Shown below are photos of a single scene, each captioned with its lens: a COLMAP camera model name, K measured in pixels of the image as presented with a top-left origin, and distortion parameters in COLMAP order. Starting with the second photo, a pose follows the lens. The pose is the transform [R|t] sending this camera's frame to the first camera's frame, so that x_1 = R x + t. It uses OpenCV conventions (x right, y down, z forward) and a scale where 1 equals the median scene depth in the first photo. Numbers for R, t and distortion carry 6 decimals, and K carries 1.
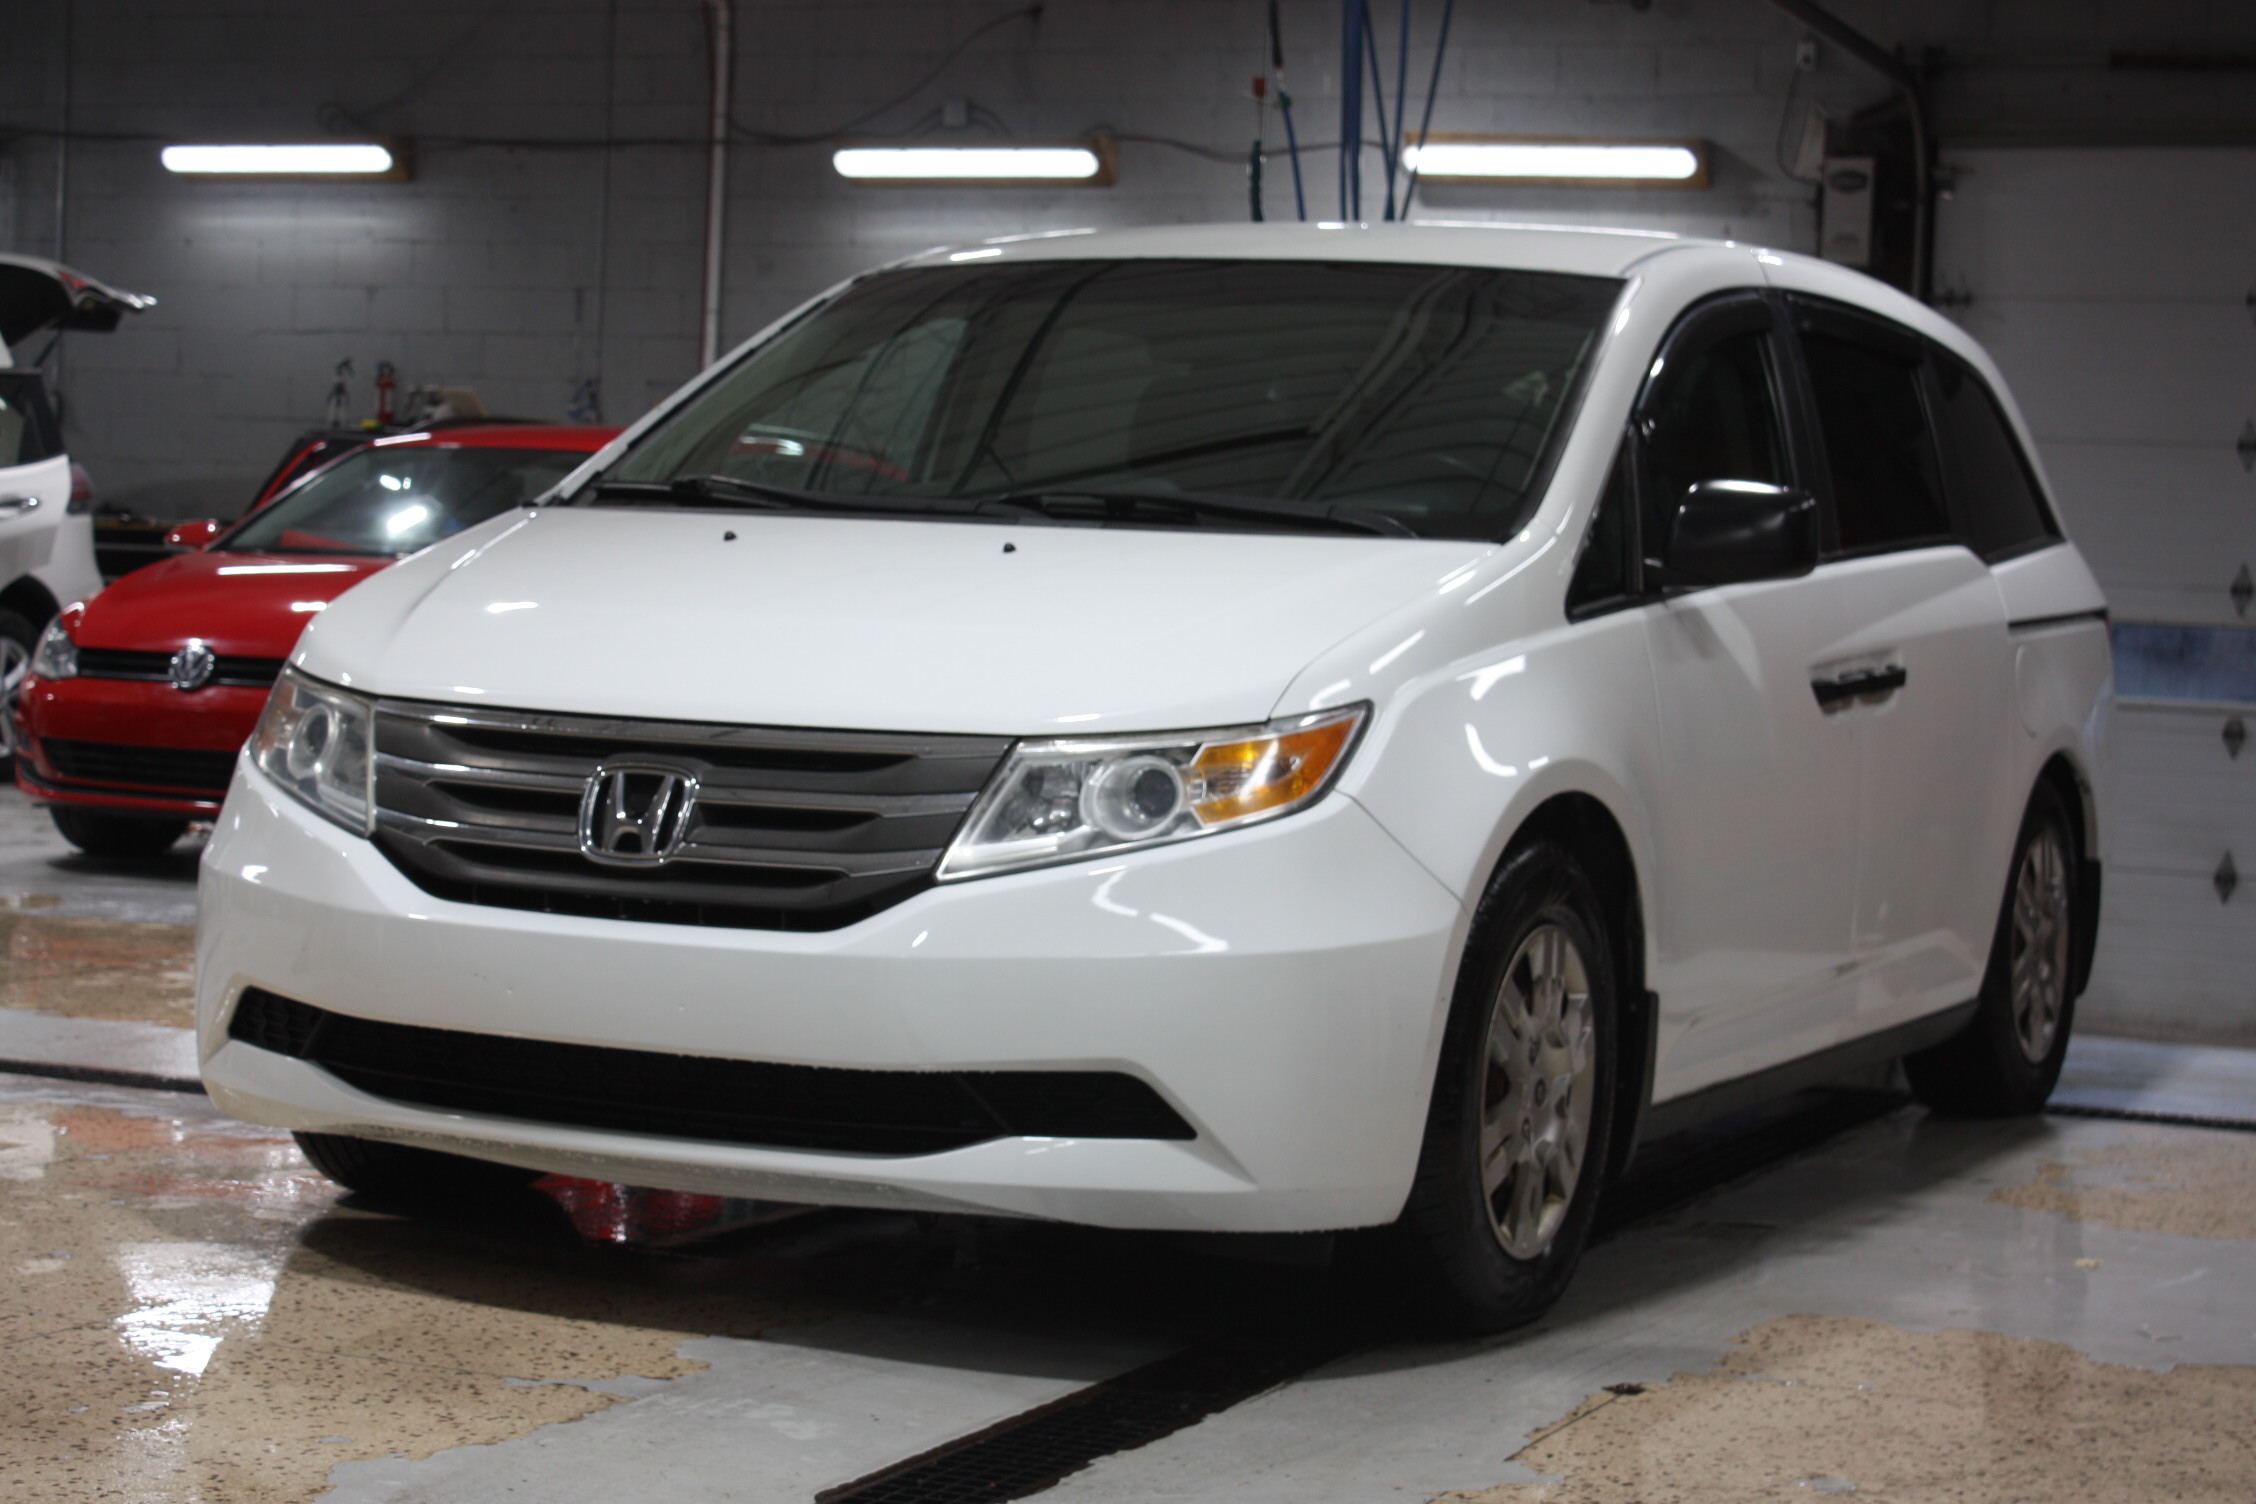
lens RADIAL K [[4420.7, 0, 1128.1], [0, 4420.7, 750.3], [0, 0, 1]] dist [0.013095, 0.000000]
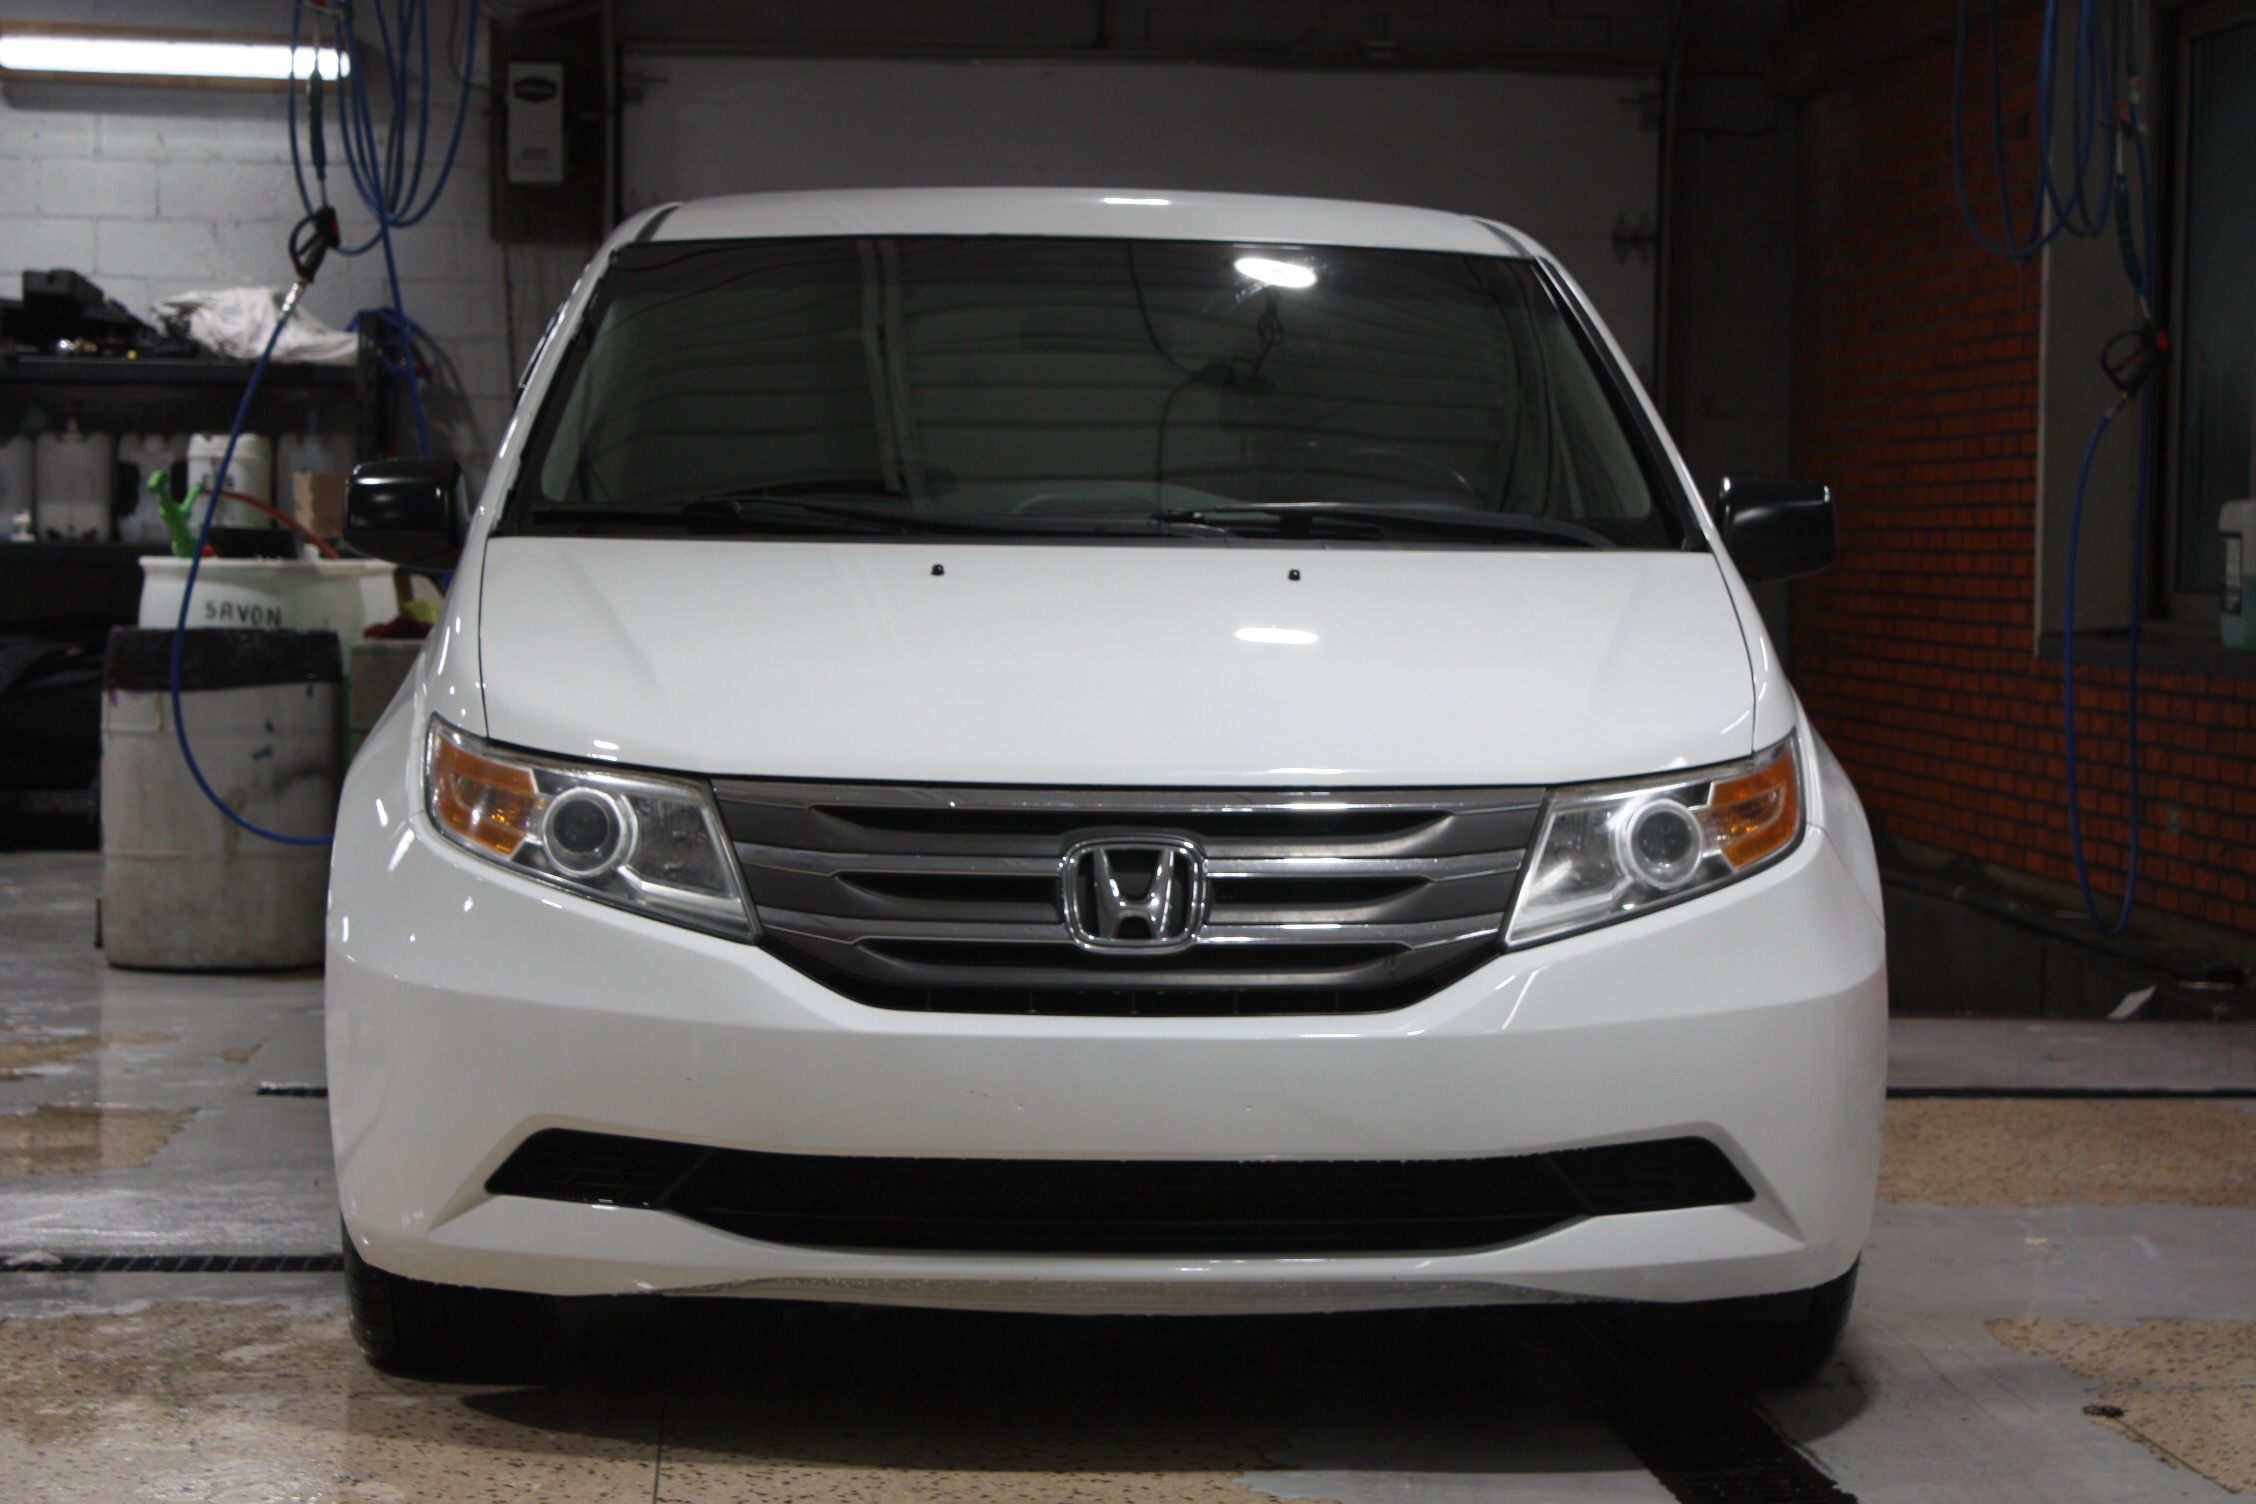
lens RADIAL K [[4959.0, 0, 1127.9], [0, 4959.0, 753.6], [0, 0, 1]] dist [0.028790, 0.000000]
pose [[0.864528, -0.051459, 0.499943, -0.603504], [0.042268, 0.998665, 0.029701, -0.043206], [-0.500804, -0.004546, 0.865549, 0.140525]]
